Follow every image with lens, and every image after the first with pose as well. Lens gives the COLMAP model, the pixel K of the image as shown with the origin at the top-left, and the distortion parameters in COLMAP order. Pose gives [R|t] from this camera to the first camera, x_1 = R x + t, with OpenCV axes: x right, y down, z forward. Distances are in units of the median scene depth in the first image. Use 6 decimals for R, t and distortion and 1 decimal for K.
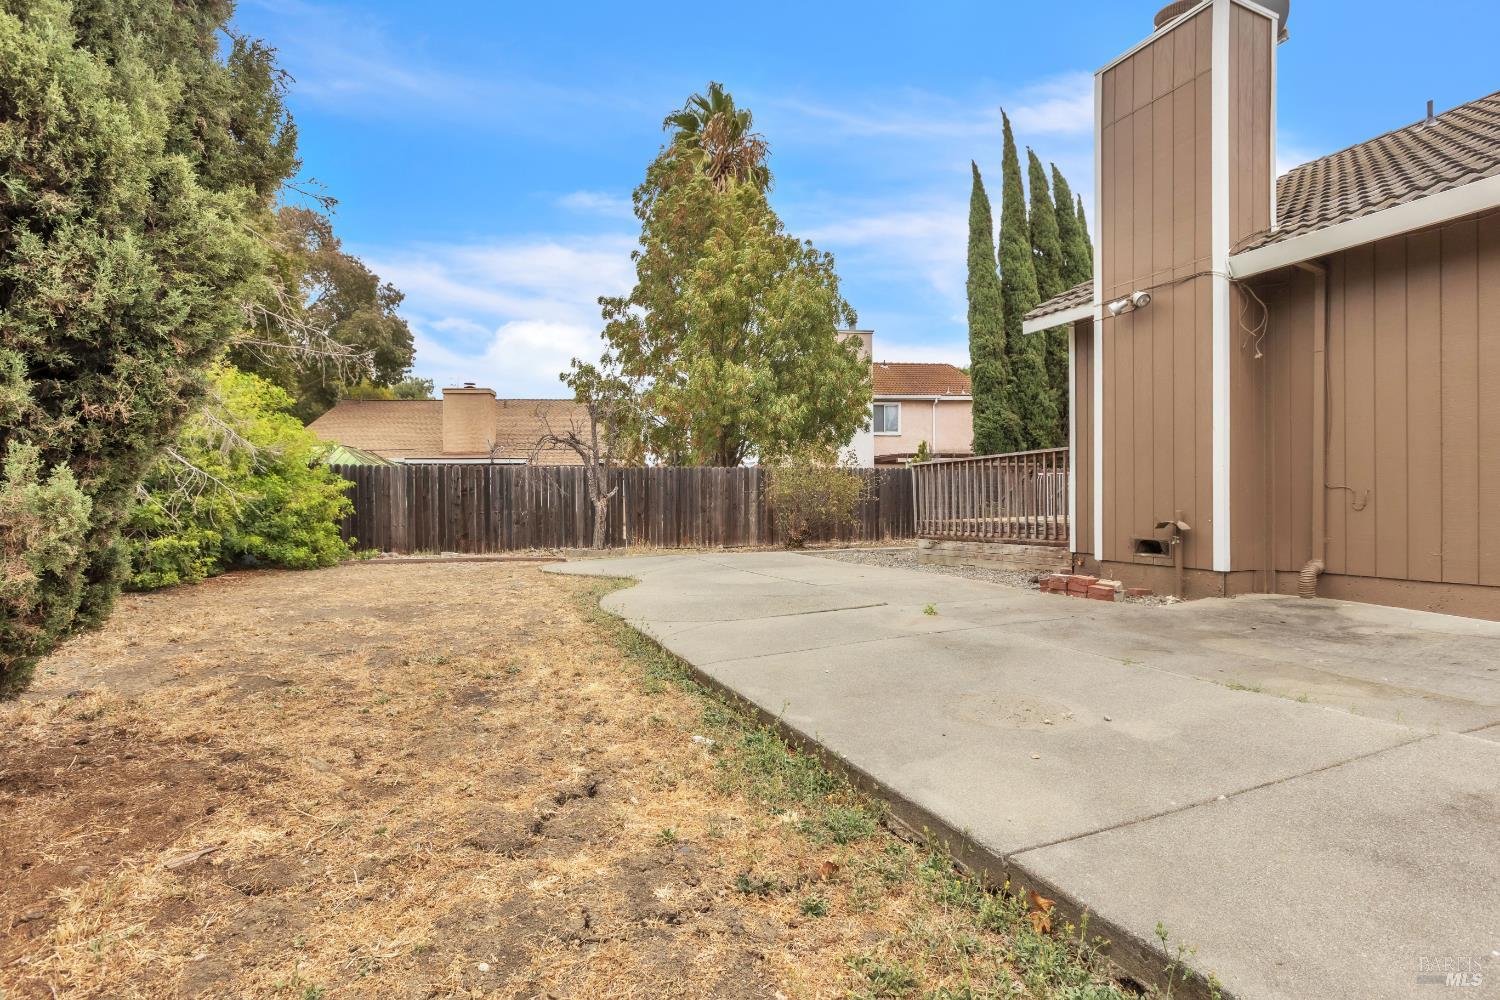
lens RADIAL K [[689.5, 0, 756.5], [0, 689.5, 493.4], [0, 0, 1]] dist [0.002852, -0.000031]
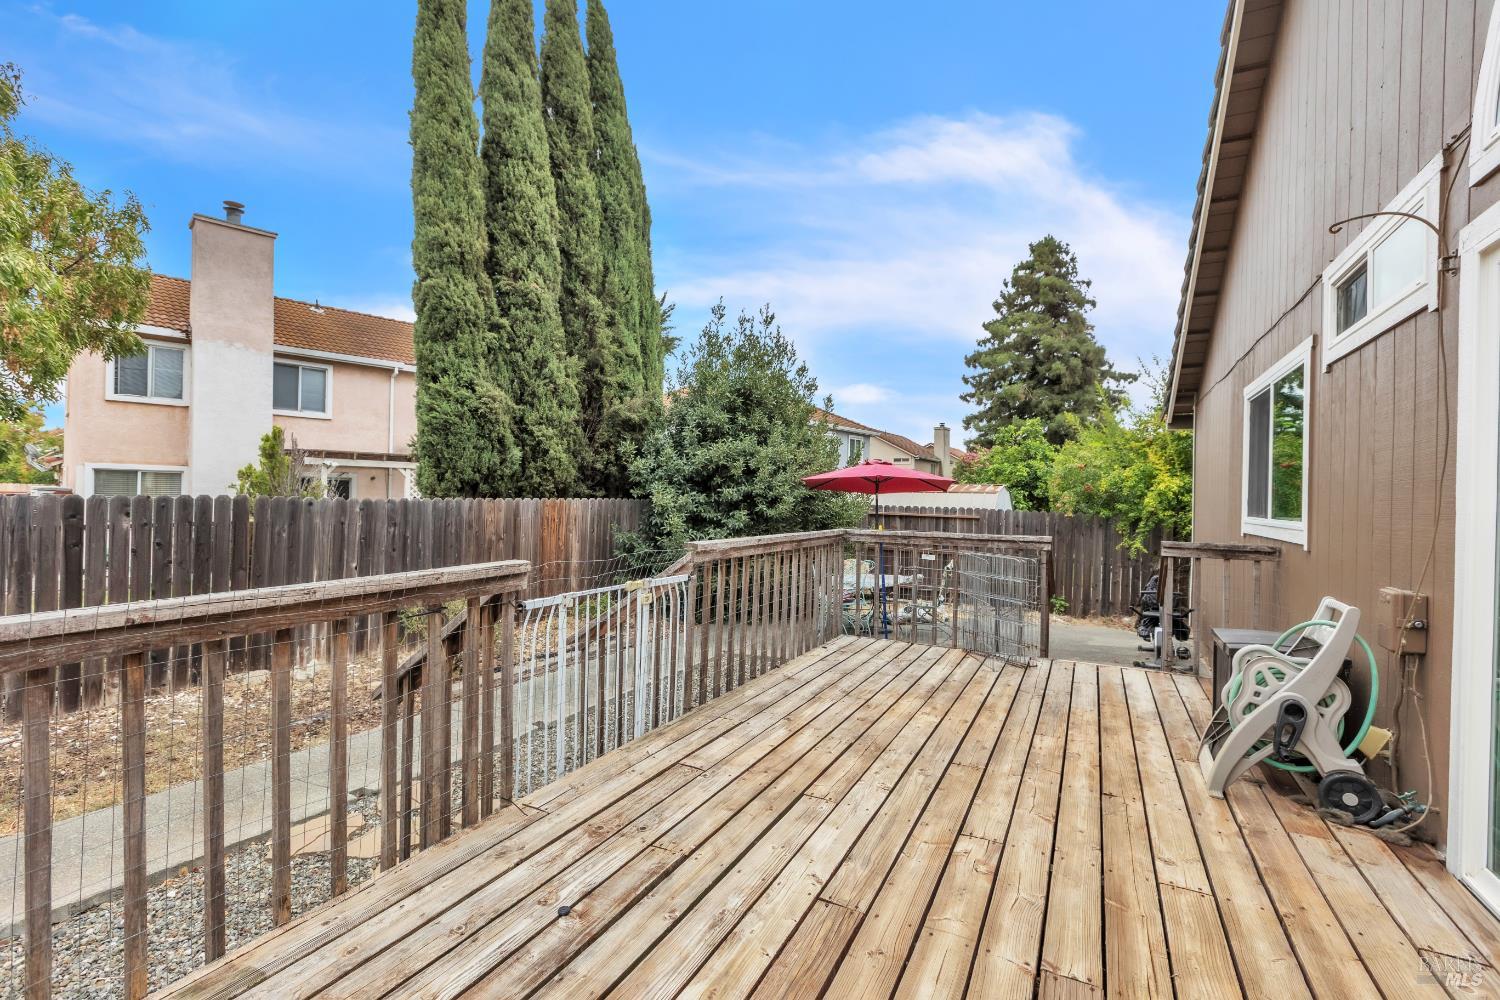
lens RADIAL K [[679.3, 0, 746.6], [0, 679.3, 498.8], [0, 0, 1]] dist [0.009007, -0.008445]
pose [[0.783312, 0.016595, 0.621407, 0.200840], [-0.023707, 0.999714, 0.003186, -0.039810], [-0.621176, -0.017228, 0.783482, 0.480728]]
